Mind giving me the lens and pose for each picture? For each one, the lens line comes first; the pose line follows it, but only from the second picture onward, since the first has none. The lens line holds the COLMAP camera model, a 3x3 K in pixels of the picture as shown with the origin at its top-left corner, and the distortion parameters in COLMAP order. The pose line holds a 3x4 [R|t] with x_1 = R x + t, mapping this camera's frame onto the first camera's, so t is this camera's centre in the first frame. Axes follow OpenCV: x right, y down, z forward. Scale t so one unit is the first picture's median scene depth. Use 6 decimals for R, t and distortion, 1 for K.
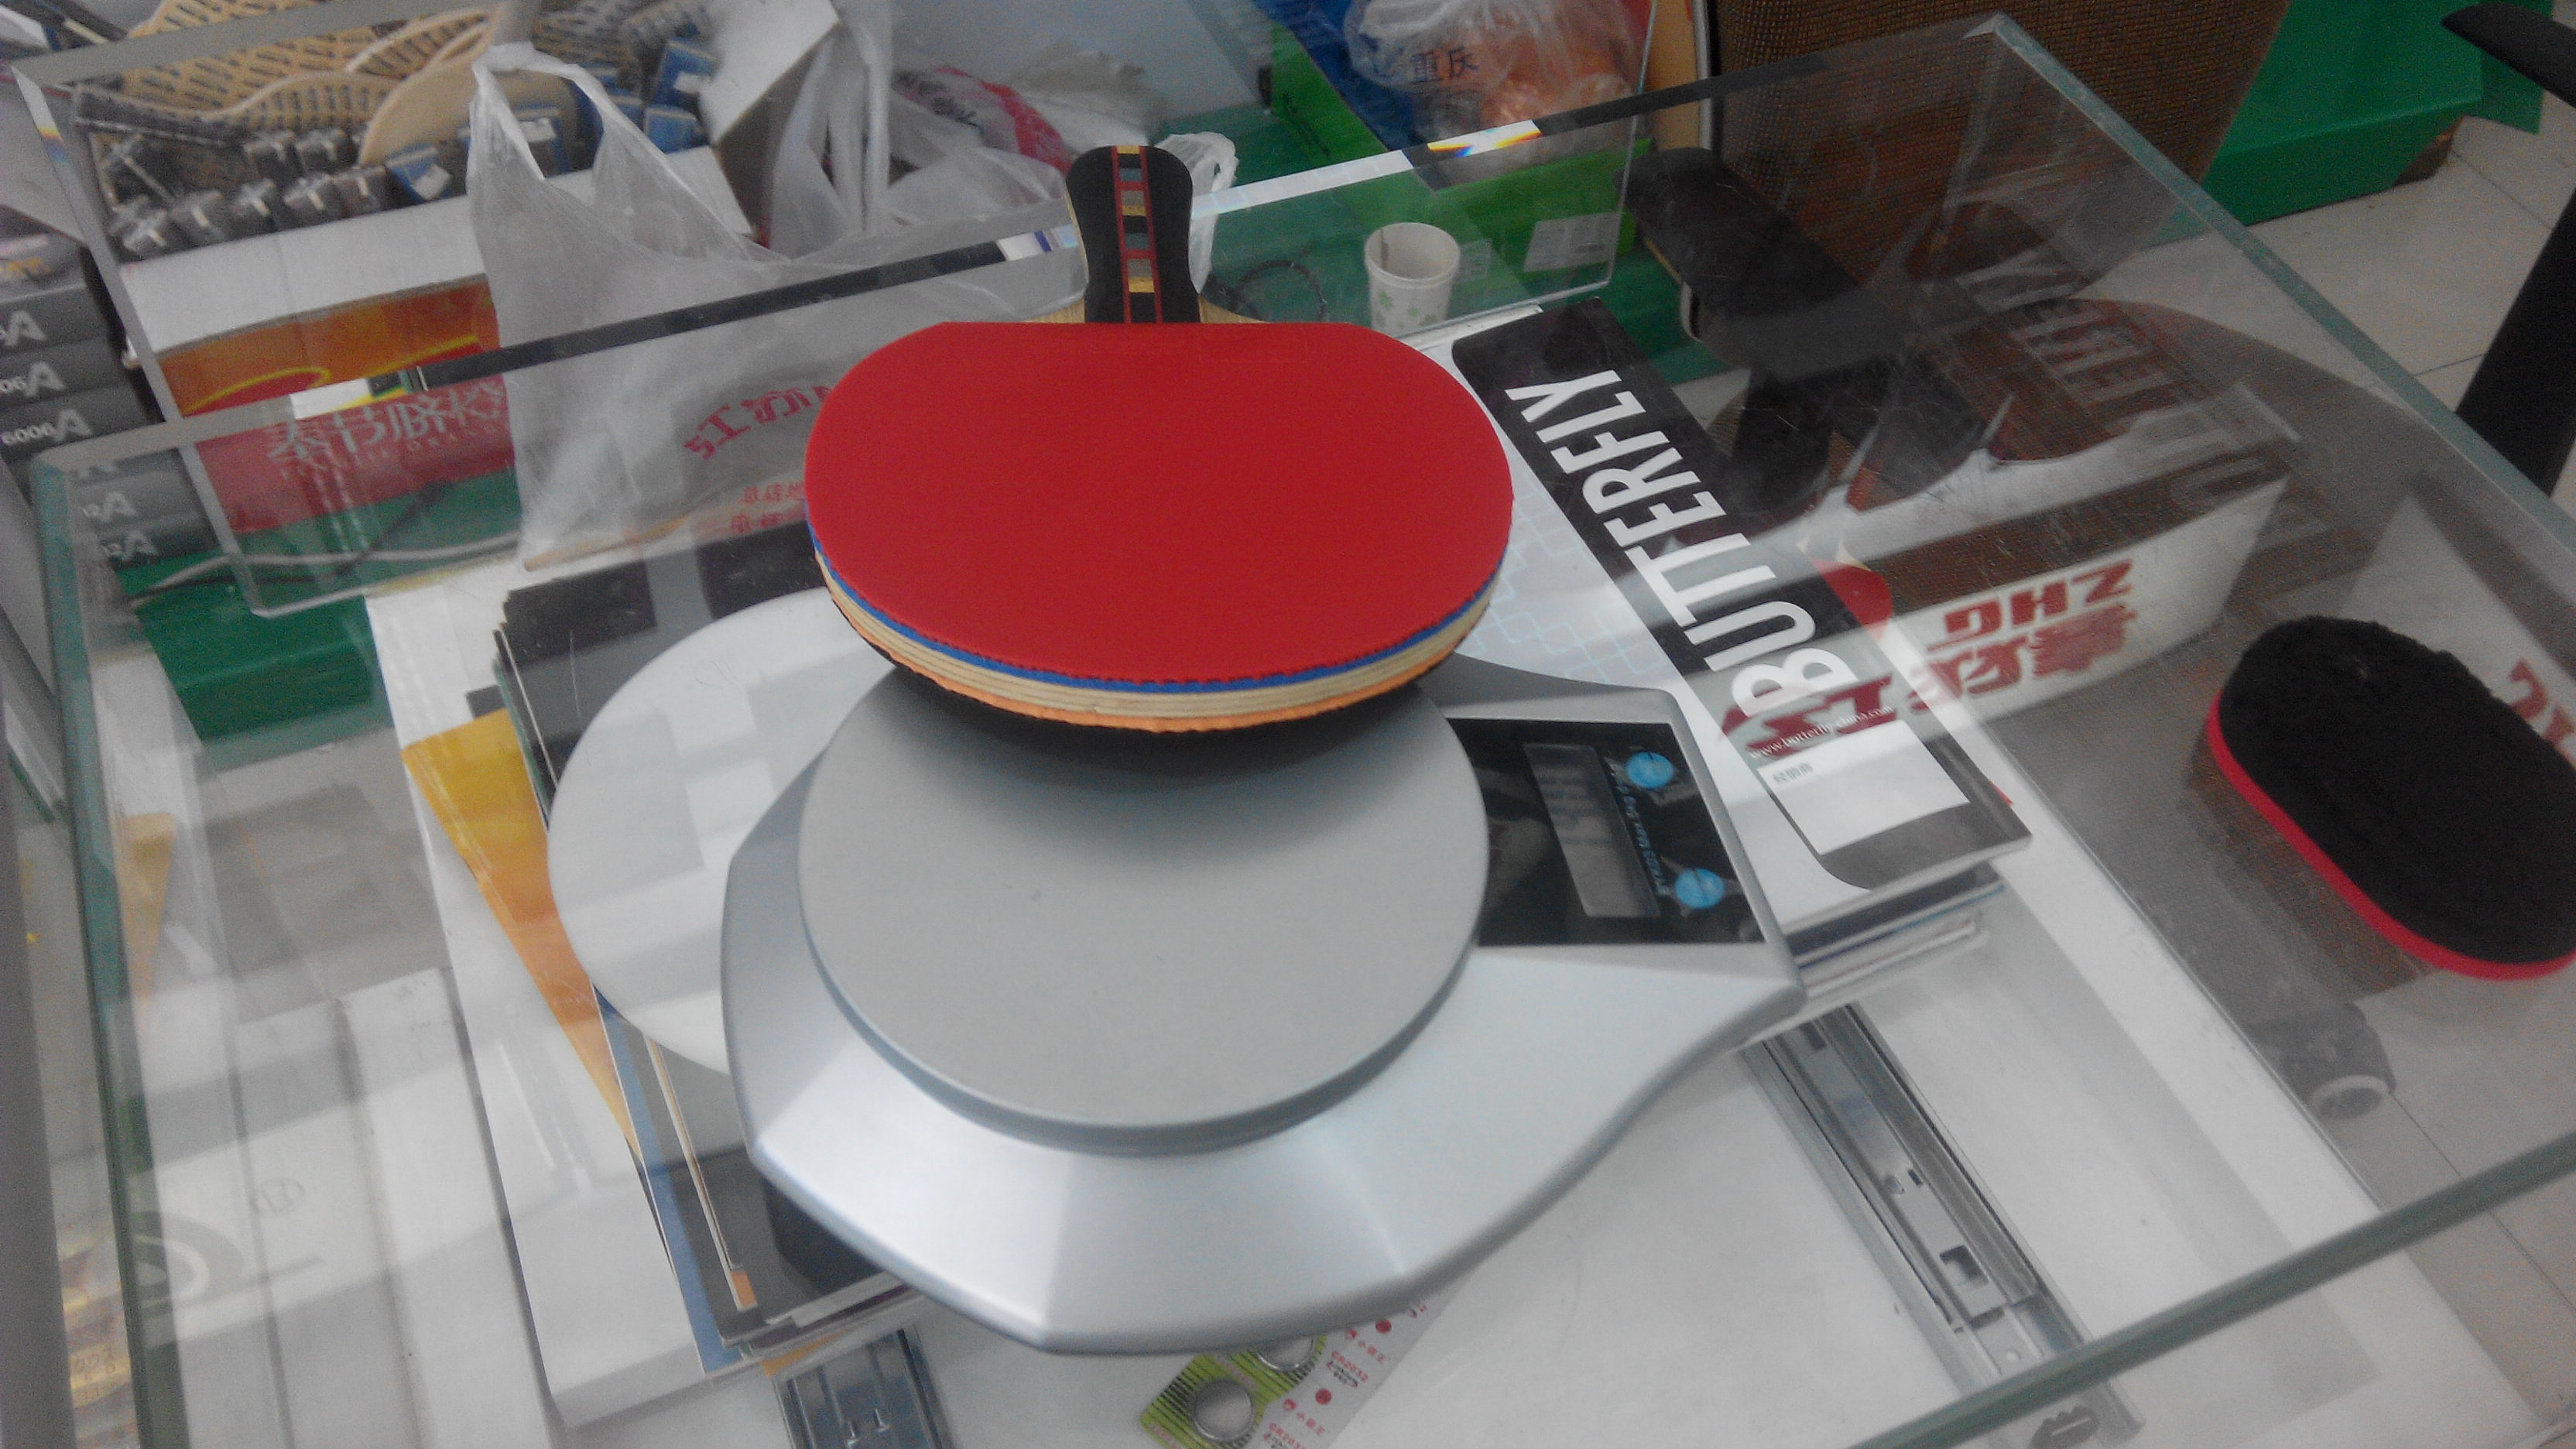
lens RADIAL K [[2088.3, 0, 1288.0], [0, 2088.3, 724.5], [0, 0, 1]] dist [0.039436, -0.150090]
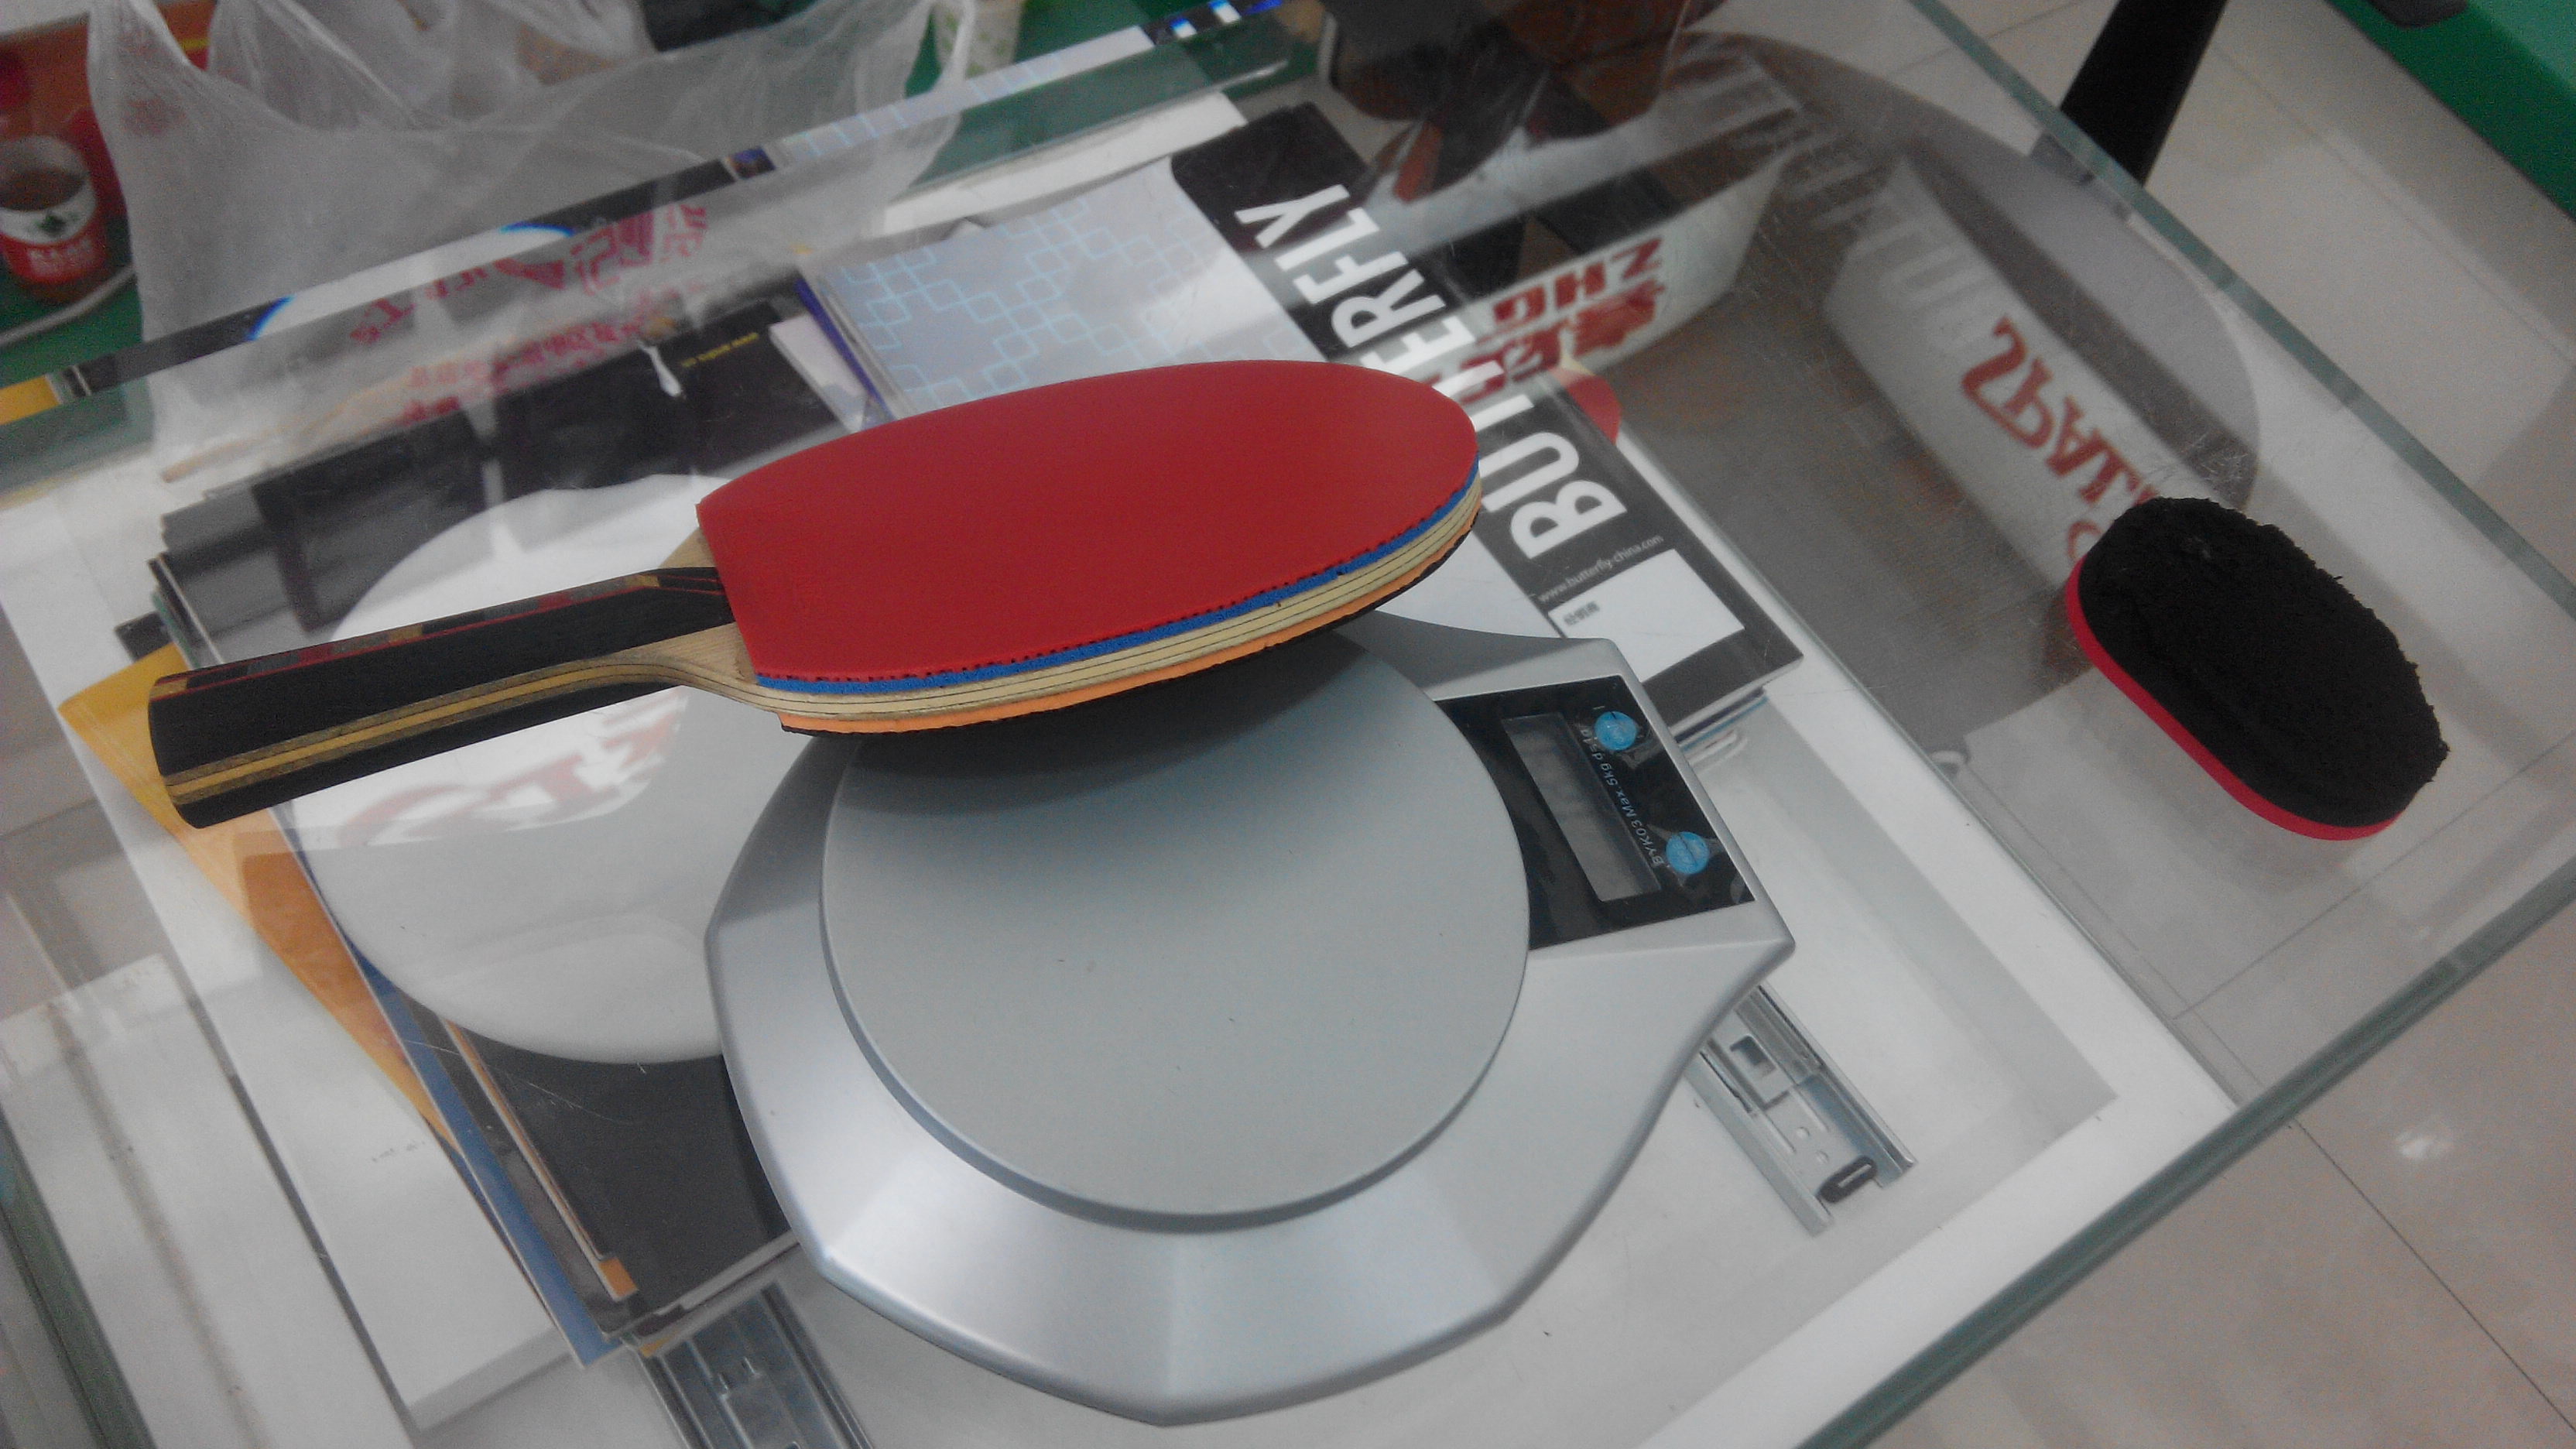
lens RADIAL K [[2092.2, 0, 1301.7], [0, 2092.2, 739.4], [0, 0, 1]] dist [0.072915, -0.199062]
pose [[0.971804, -0.098381, 0.214284, -0.118290], [0.064503, 0.985052, 0.159725, -0.089578], [-0.226795, -0.141400, 0.963624, 0.034879]]
